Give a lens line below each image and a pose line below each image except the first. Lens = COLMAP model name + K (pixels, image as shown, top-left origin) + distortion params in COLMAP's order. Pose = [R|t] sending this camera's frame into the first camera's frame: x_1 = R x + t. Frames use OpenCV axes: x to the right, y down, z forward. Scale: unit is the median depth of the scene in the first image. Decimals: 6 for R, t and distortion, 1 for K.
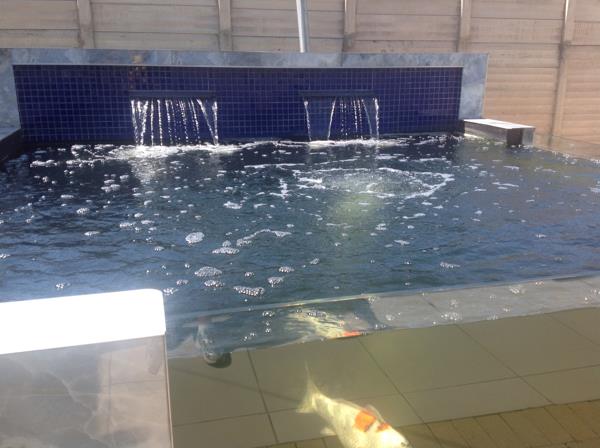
lens RADIAL K [[594.9, 0, 300.0], [0, 594.9, 224.0], [0, 0, 1]] dist [0.170319, -0.432413]
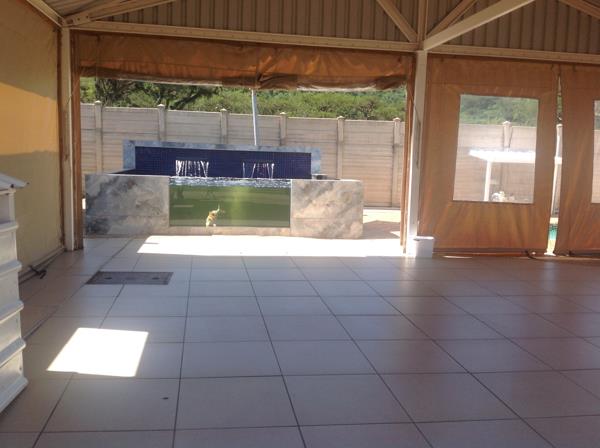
lens RADIAL K [[594.9, 0, 300.0], [0, 594.9, 224.0], [0, 0, 1]] dist [0.170319, -0.432413]
pose [[0.994469, 0.035473, -0.098860, 0.402558], [-0.050464, 0.986854, -0.153533, 0.339007], [0.092114, 0.157672, 0.983186, -1.136629]]
